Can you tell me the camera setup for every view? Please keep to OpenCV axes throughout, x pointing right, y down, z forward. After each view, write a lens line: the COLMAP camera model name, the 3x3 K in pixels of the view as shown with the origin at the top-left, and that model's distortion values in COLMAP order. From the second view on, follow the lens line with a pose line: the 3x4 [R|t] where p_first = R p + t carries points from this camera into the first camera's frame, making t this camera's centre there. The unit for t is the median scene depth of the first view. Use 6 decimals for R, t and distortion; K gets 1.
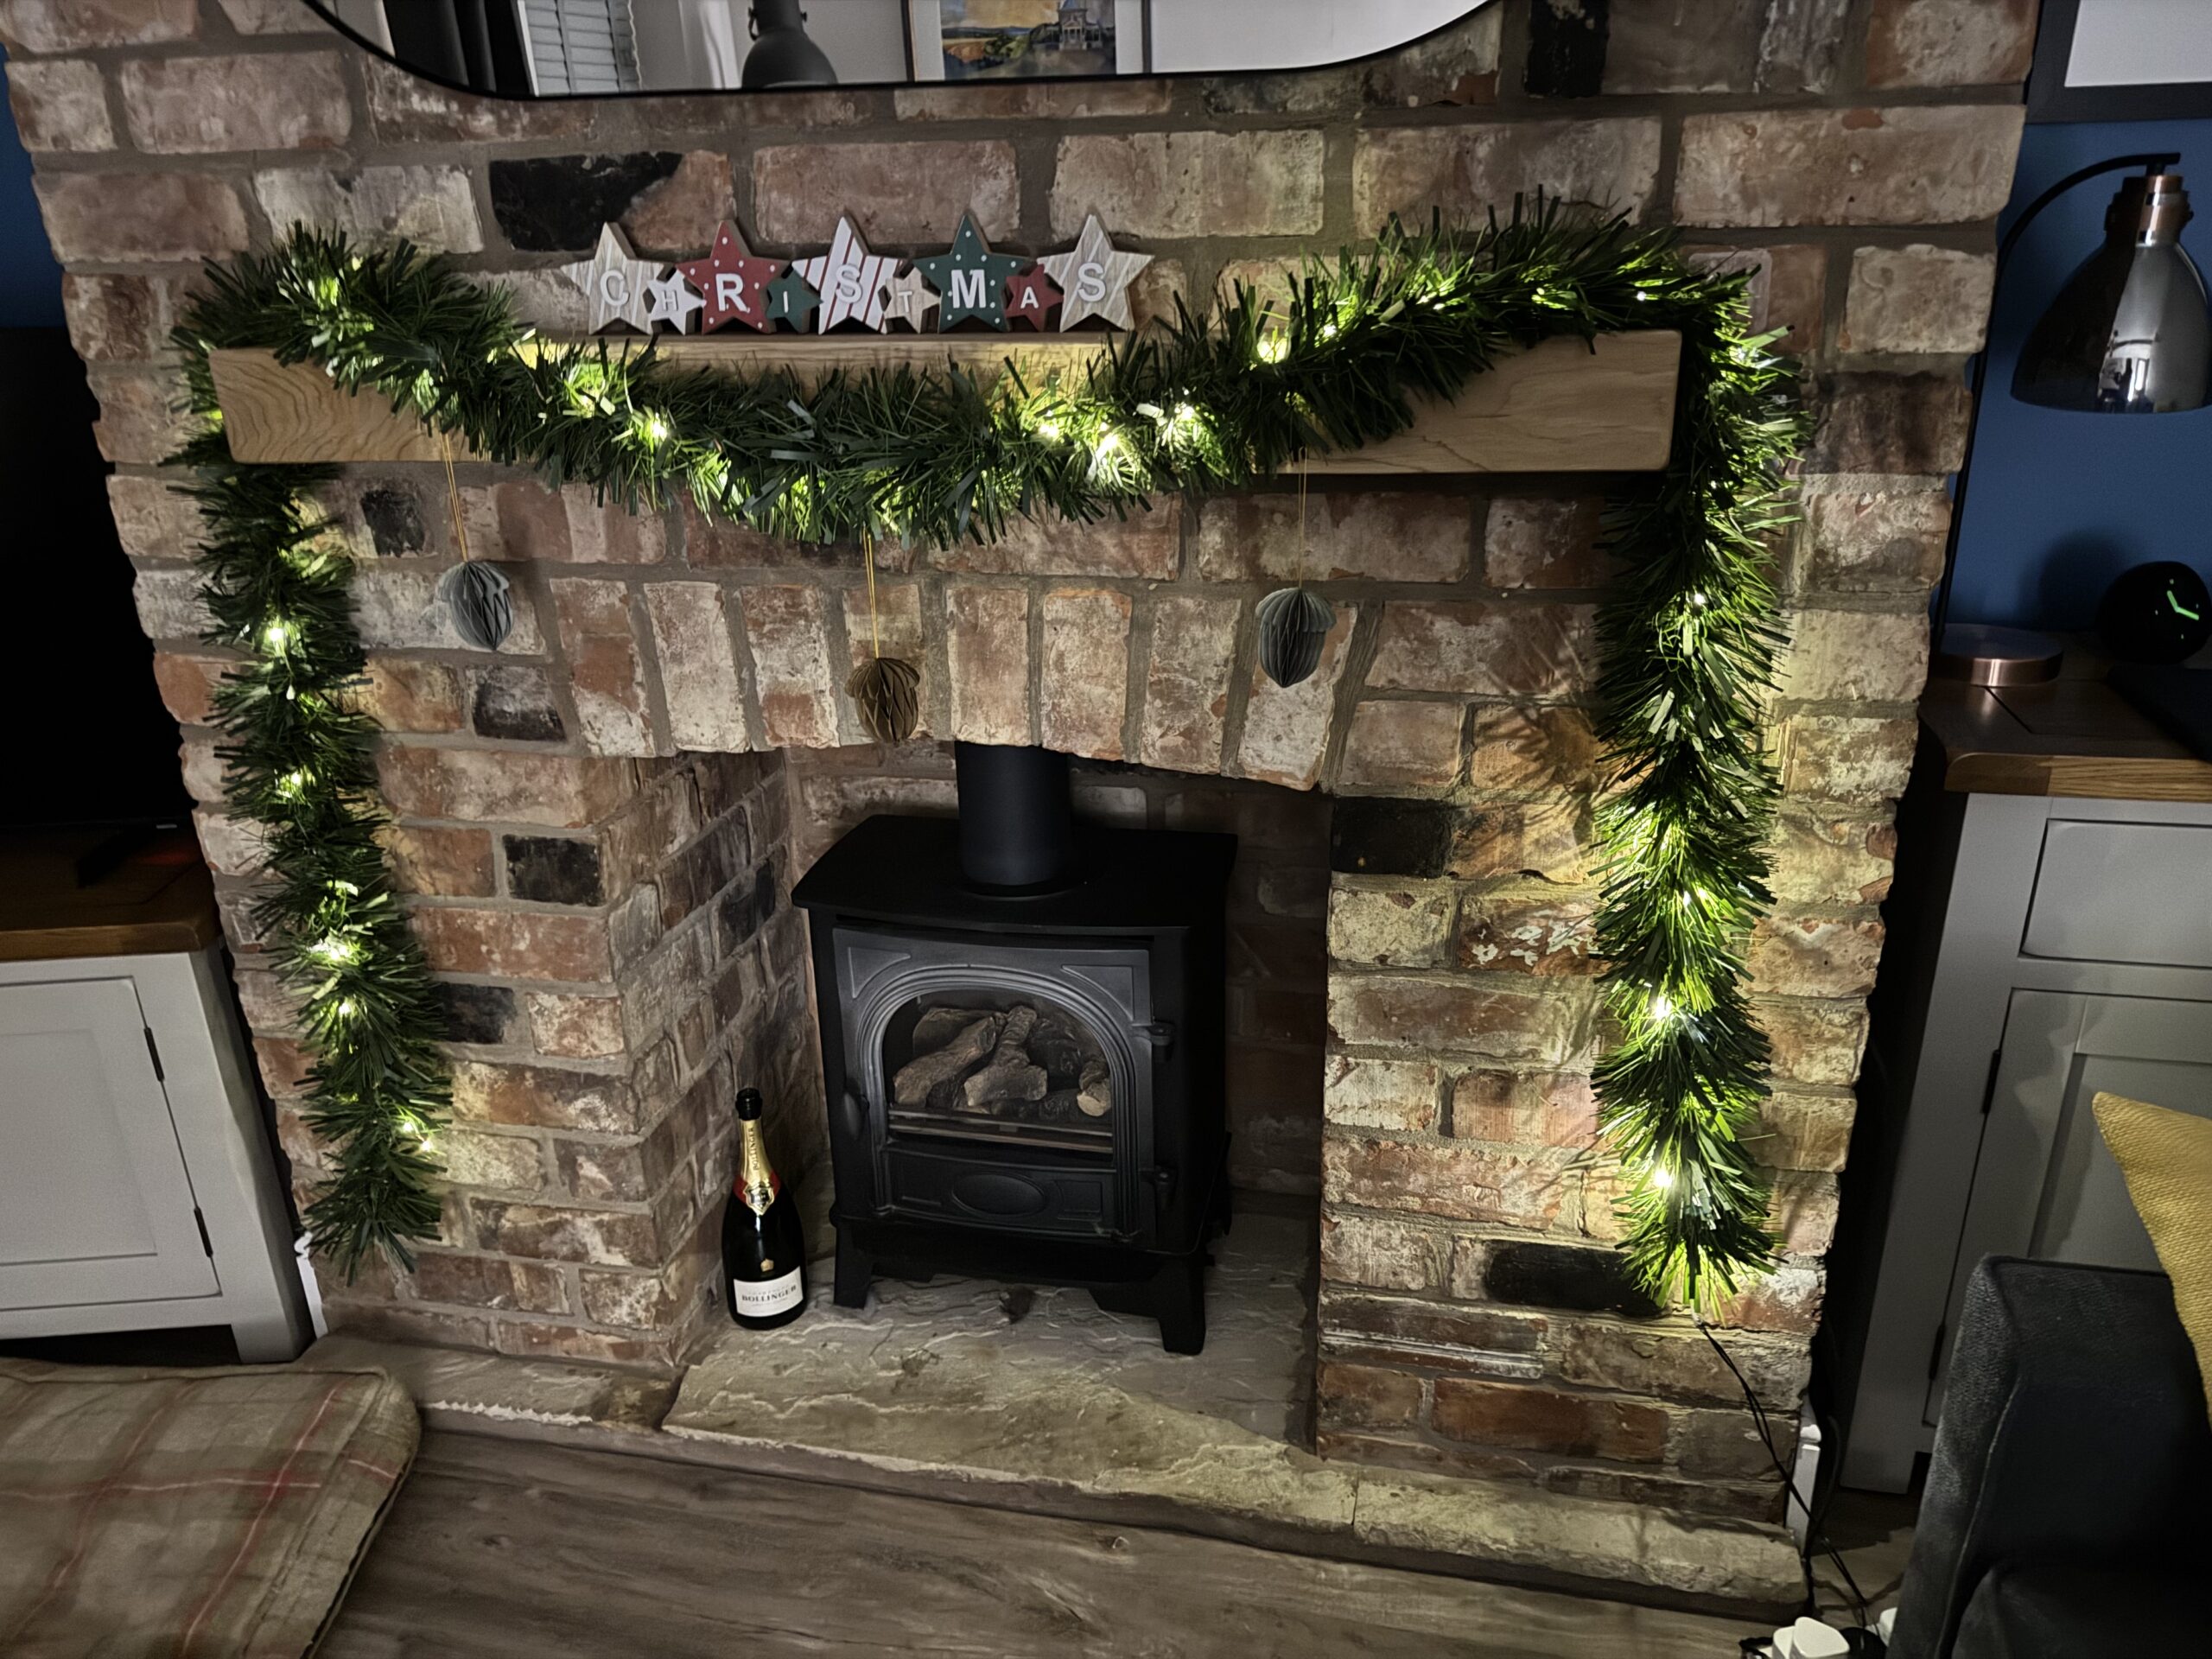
lens RADIAL K [[1557.3, 0, 1115.7], [0, 1557.3, 885.2], [0, 0, 1]] dist [0.068778, -0.086171]
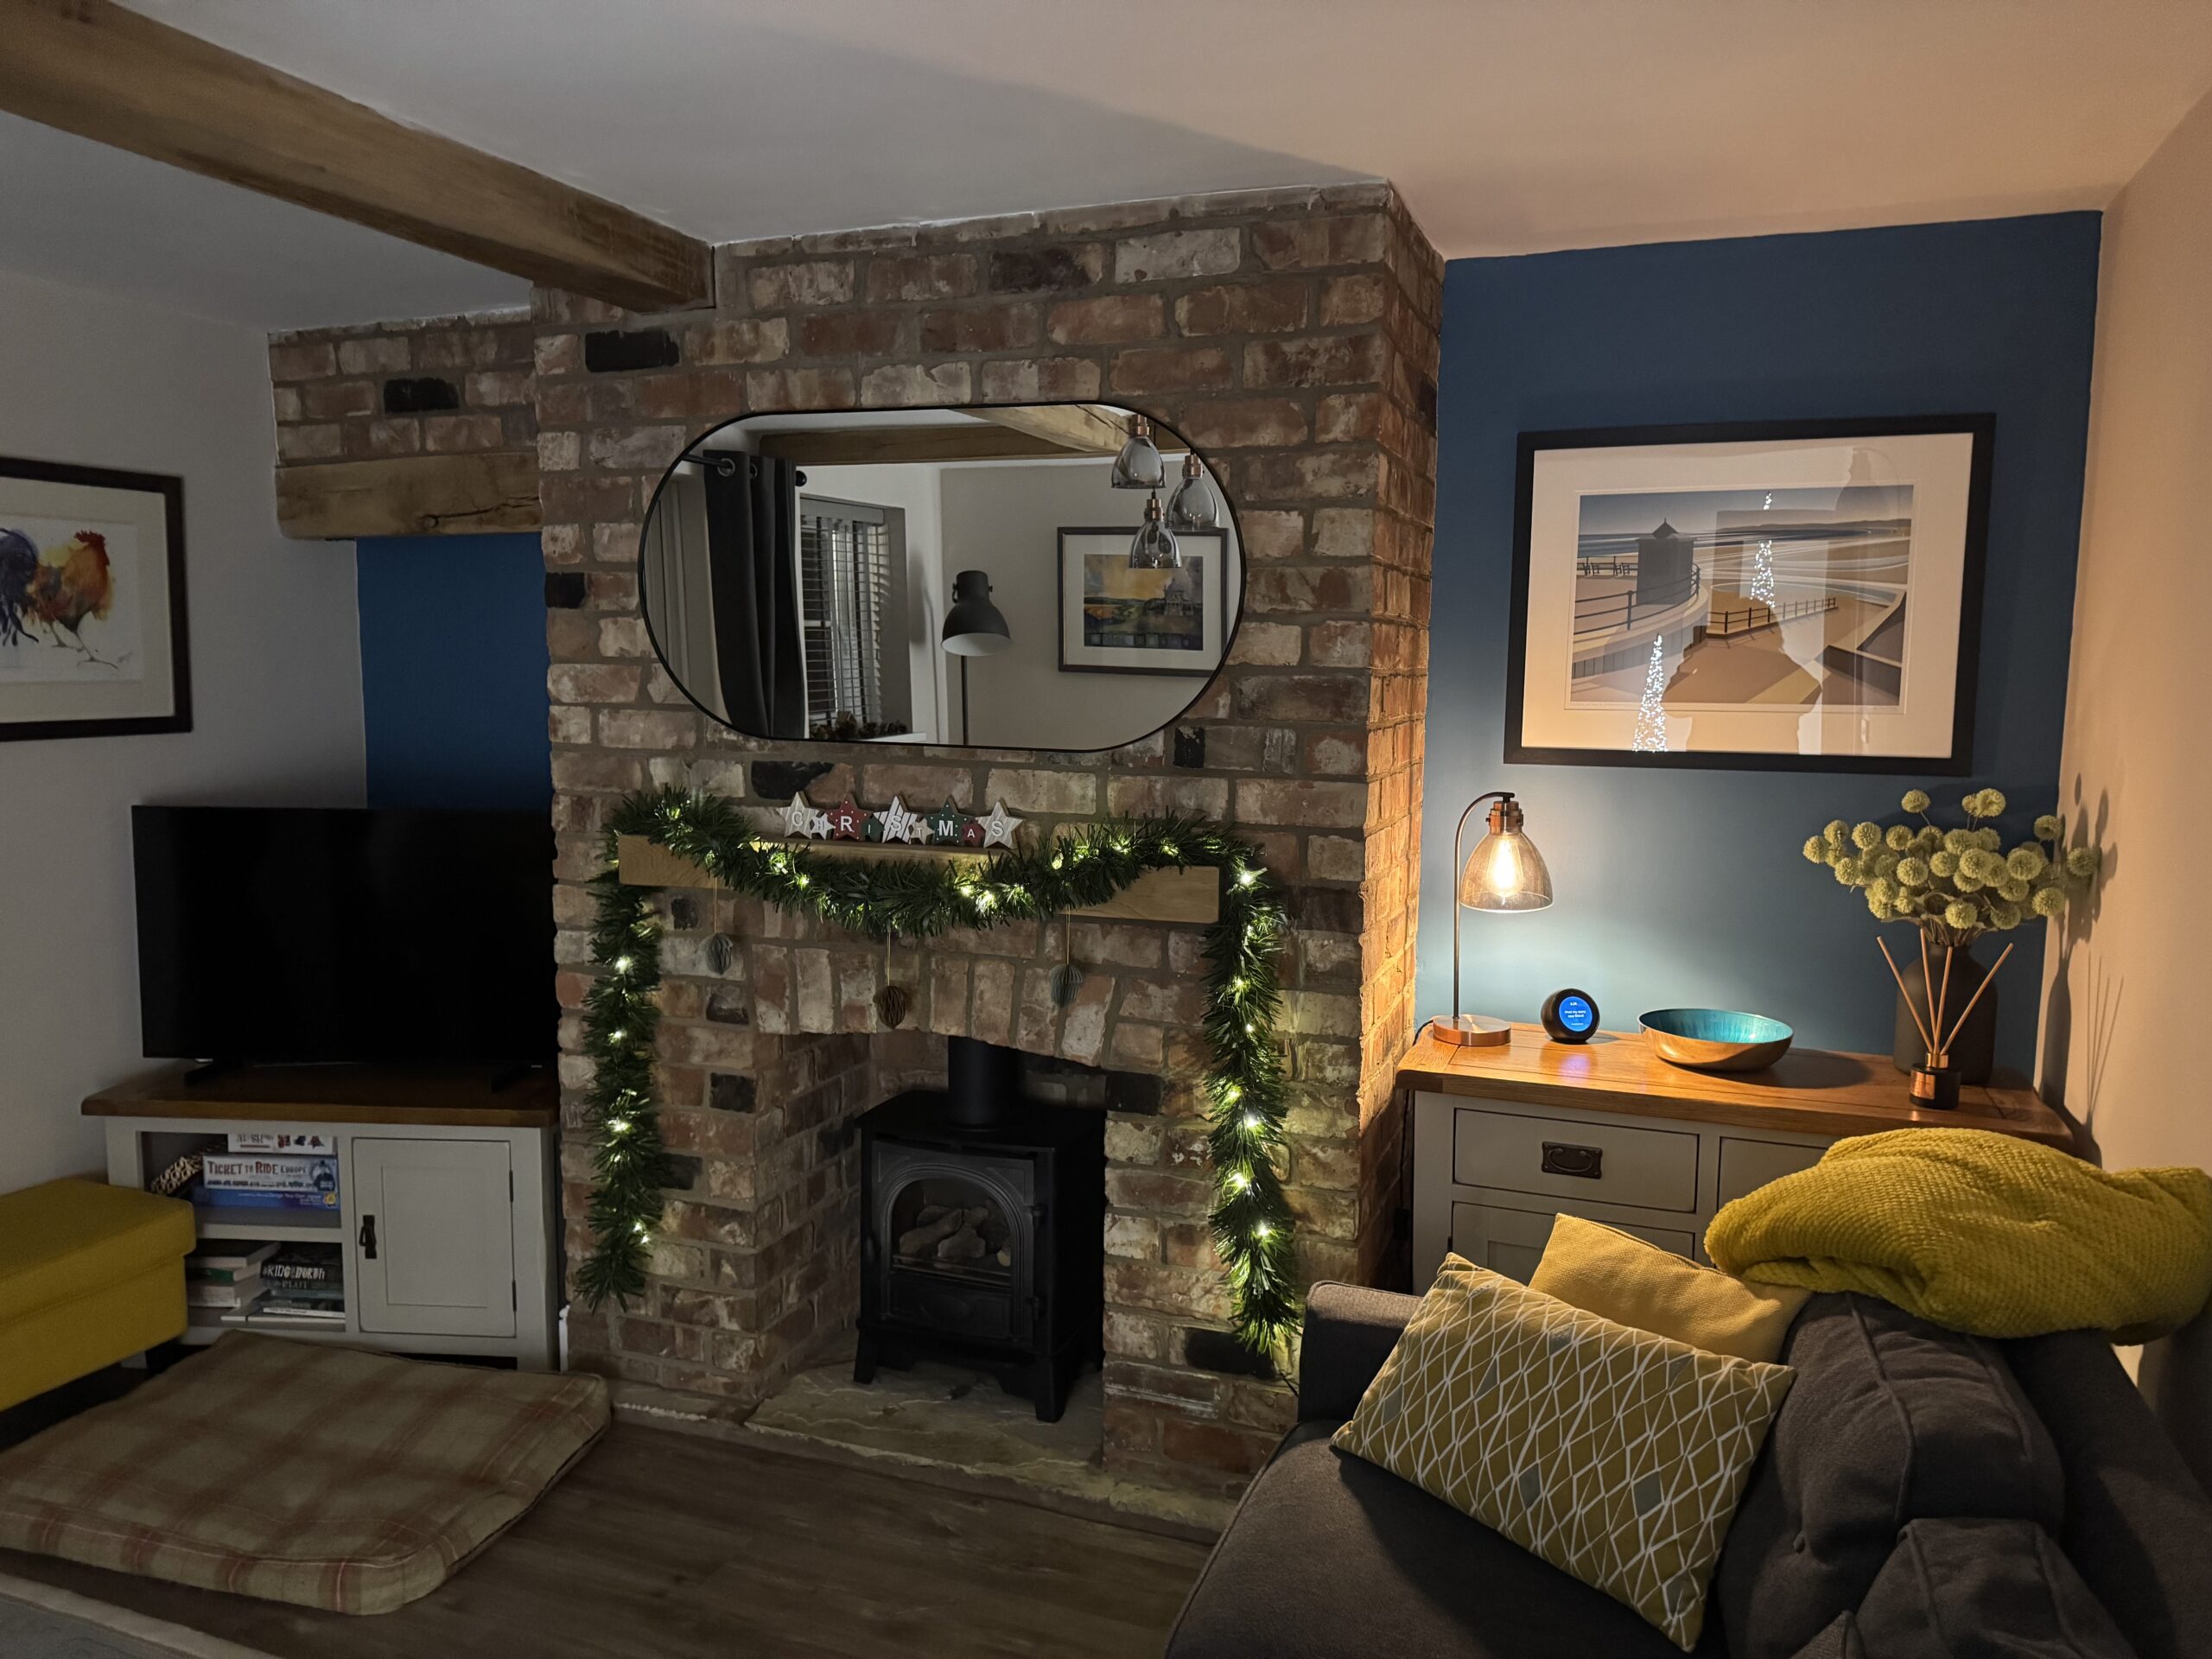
lens RADIAL K [[1557.3, 0, 1064.4], [0, 1557.3, 867.4], [0, 0, 1]] dist [0.068778, -0.086171]
pose [[0.985274, 0.051182, -0.163143, 0.374662], [-0.093059, 0.960969, -0.260535, 0.204405], [0.143441, 0.271880, 0.951581, -0.922146]]
